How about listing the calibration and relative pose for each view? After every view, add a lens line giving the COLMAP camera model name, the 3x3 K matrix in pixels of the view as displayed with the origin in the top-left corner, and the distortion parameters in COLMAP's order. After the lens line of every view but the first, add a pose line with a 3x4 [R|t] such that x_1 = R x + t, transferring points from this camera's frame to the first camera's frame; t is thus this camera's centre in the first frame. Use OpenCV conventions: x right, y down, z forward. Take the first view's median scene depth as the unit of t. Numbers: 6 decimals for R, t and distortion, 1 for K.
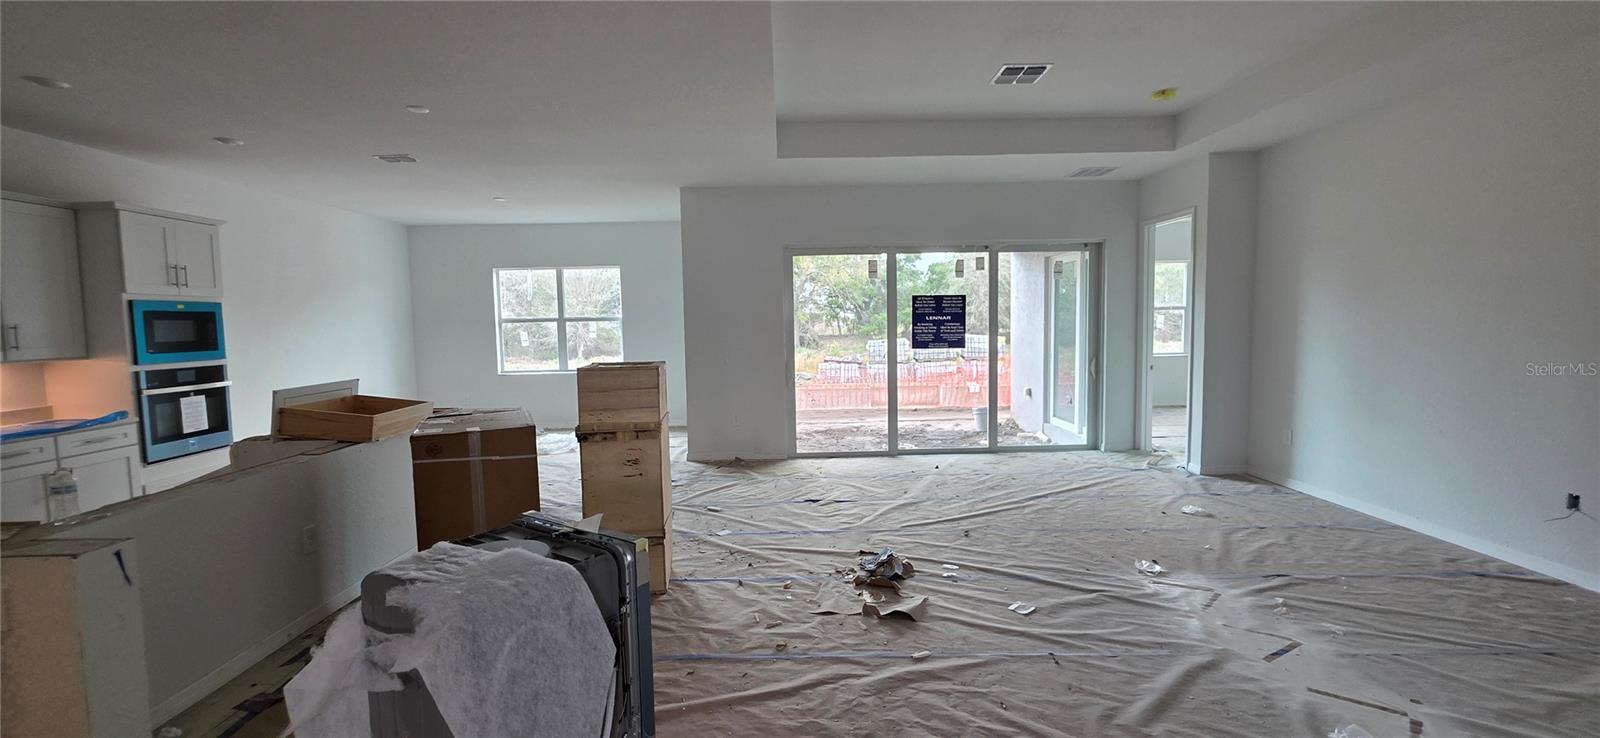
lens RADIAL K [[654.8, 0, 785.4], [0, 654.8, 370.0], [0, 0, 1]] dist [-0.000951, -0.000956]
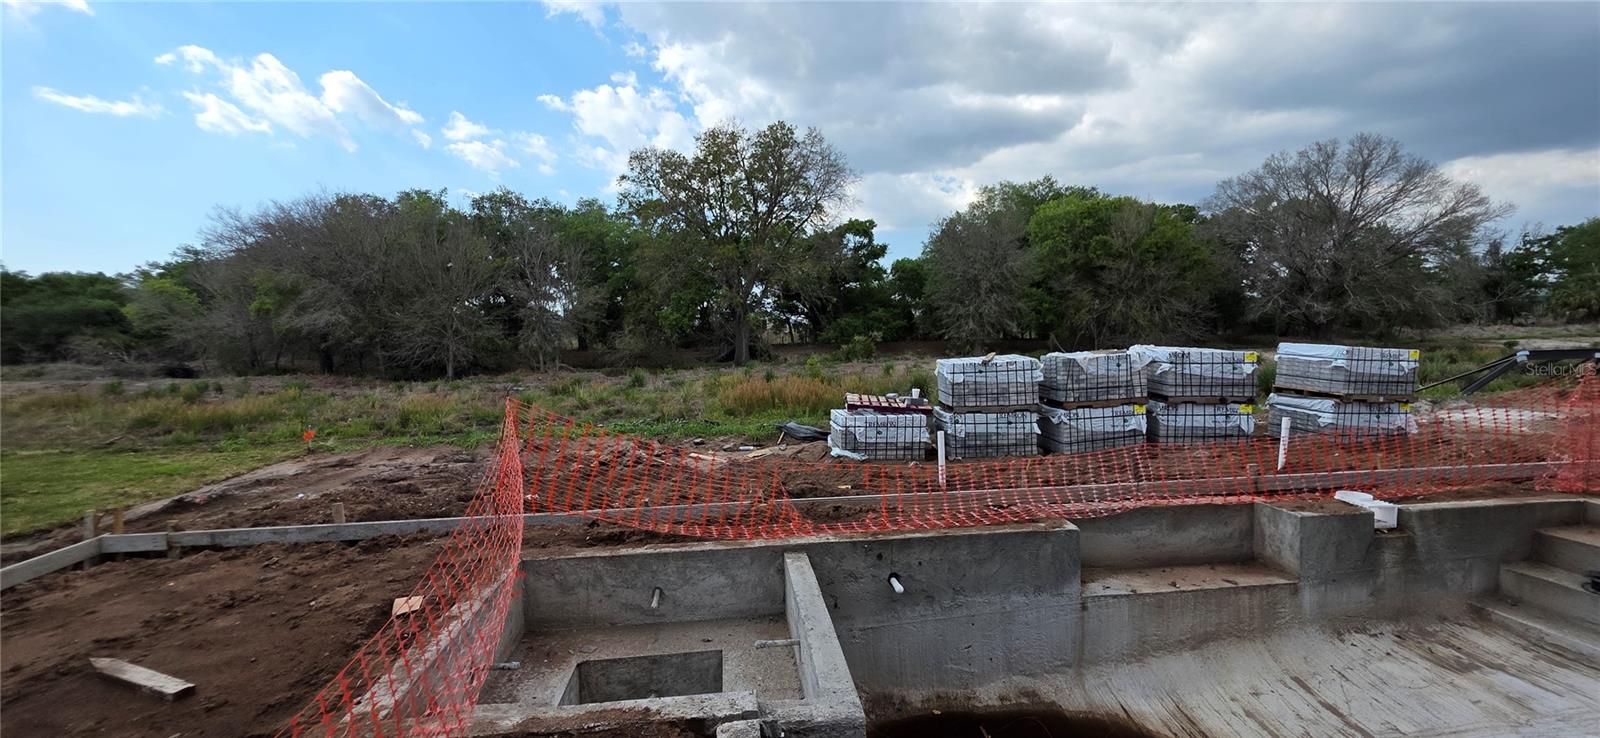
lens RADIAL K [[644.0, 0, 778.9], [0, 644.0, 380.3], [0, 0, 1]] dist [-0.000271, -0.000235]
pose [[0.995511, -0.010501, 0.094062, -0.009517], [0.010089, 0.999937, 0.004852, -0.011519], [-0.094107, -0.003881, 0.995555, 0.191517]]
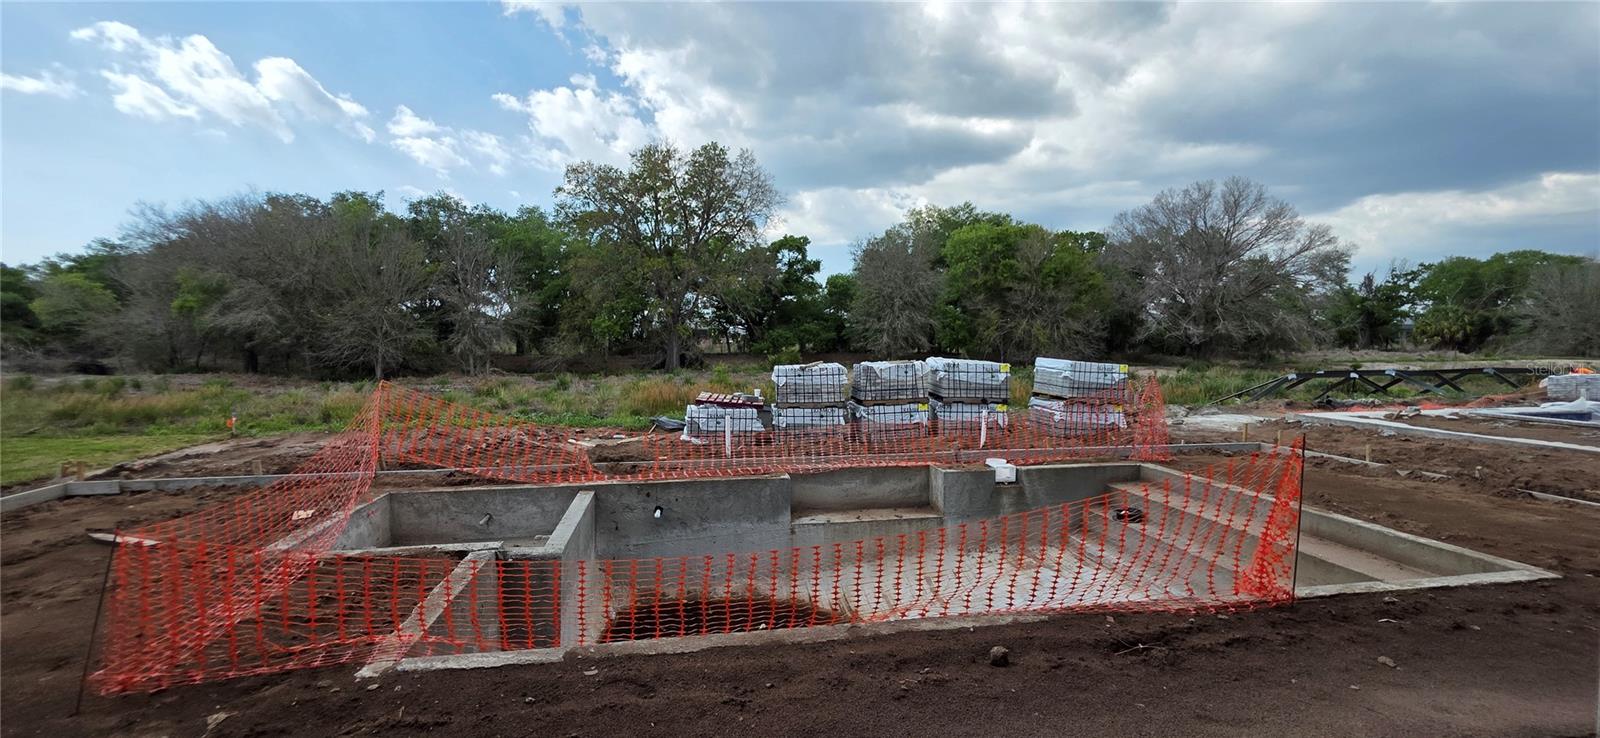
lens RADIAL K [[654.8, 0, 785.4], [0, 654.8, 370.0], [0, 0, 1]] dist [-0.000951, -0.000956]
pose [[0.985852, 0.011523, 0.167220, 0.013909], [-0.006929, 0.999583, -0.028030, -0.008620], [-0.167473, 0.026475, 0.985521, 0.149682]]
